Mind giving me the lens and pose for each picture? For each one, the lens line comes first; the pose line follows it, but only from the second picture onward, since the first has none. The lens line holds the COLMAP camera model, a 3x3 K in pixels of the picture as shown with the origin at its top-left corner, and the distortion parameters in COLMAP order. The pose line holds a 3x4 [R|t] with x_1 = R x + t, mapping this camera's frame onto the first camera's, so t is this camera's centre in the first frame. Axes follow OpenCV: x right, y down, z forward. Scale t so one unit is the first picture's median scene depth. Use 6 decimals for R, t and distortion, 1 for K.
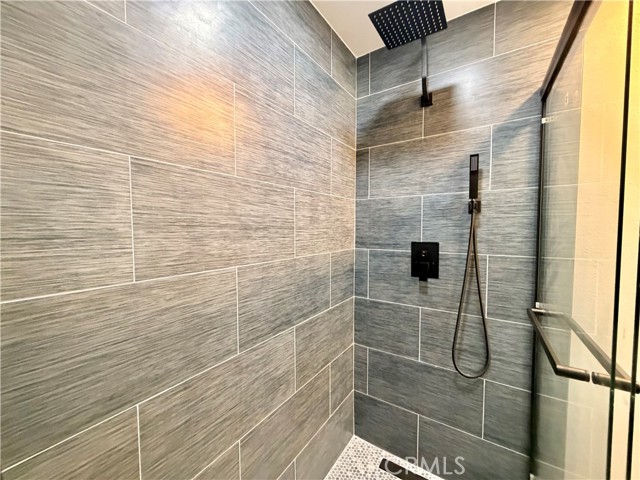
lens RADIAL K [[255.3, 0, 318.4], [0, 255.3, 240.2], [0, 0, 1]] dist [-0.001530, -0.000153]
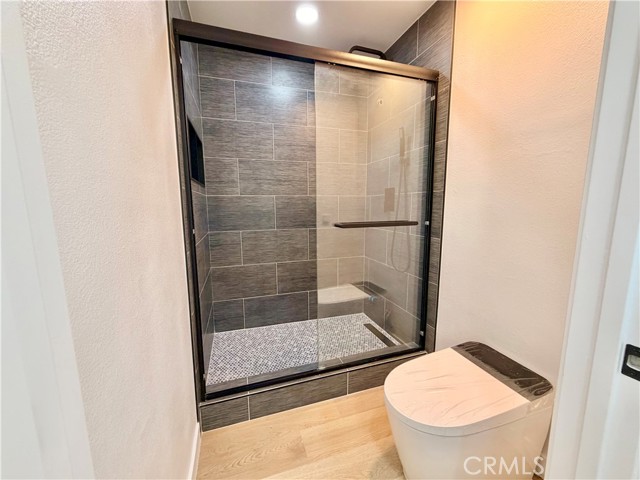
lens RADIAL K [[255.3, 0, 319.6], [0, 255.3, 240.7], [0, 0, 1]] dist [-0.001530, -0.000153]
pose [[0.789916, 0.085574, -0.607215, 1.300165], [-0.026646, 0.994070, 0.105430, 0.214292], [0.612636, -0.067101, 0.787512, -0.631415]]
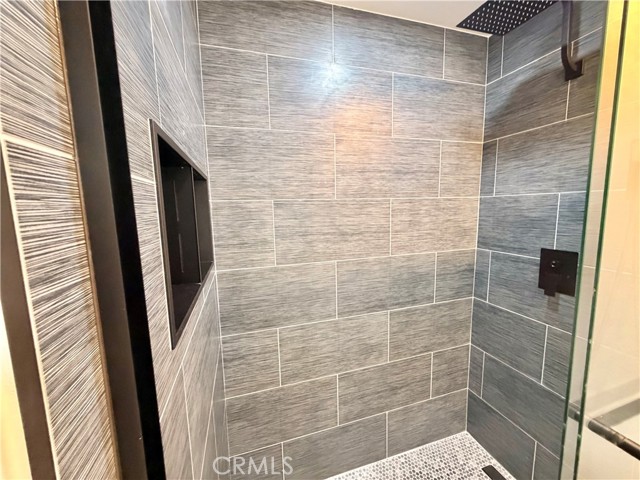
lens RADIAL K [[255.3, 0, 319.3], [0, 255.3, 240.1], [0, 0, 1]] dist [-0.001530, -0.000153]
pose [[0.781615, 0.063092, -0.620562, 0.396798], [-0.009122, 0.995921, 0.089764, -0.113376], [0.623694, -0.064500, 0.779003, -0.154521]]
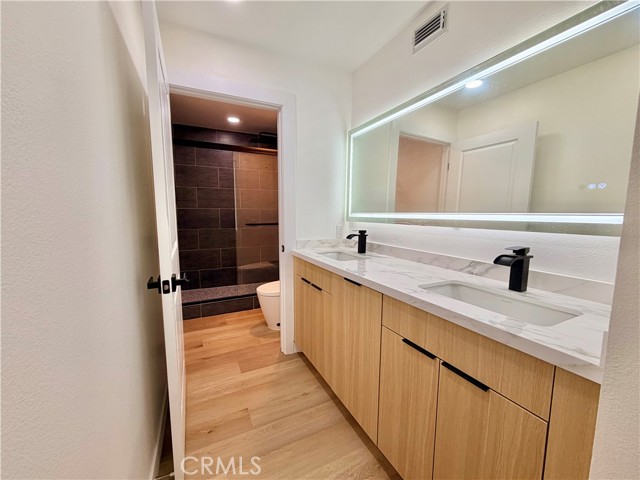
lens RADIAL K [[255.3, 0, 320.6], [0, 255.3, 238.6], [0, 0, 1]] dist [-0.001530, -0.000153]
pose [[0.870734, 0.066002, -0.487304, 2.656690], [-0.037522, 0.996980, 0.067989, 0.200069], [0.490320, -0.040916, 0.870581, -1.578560]]
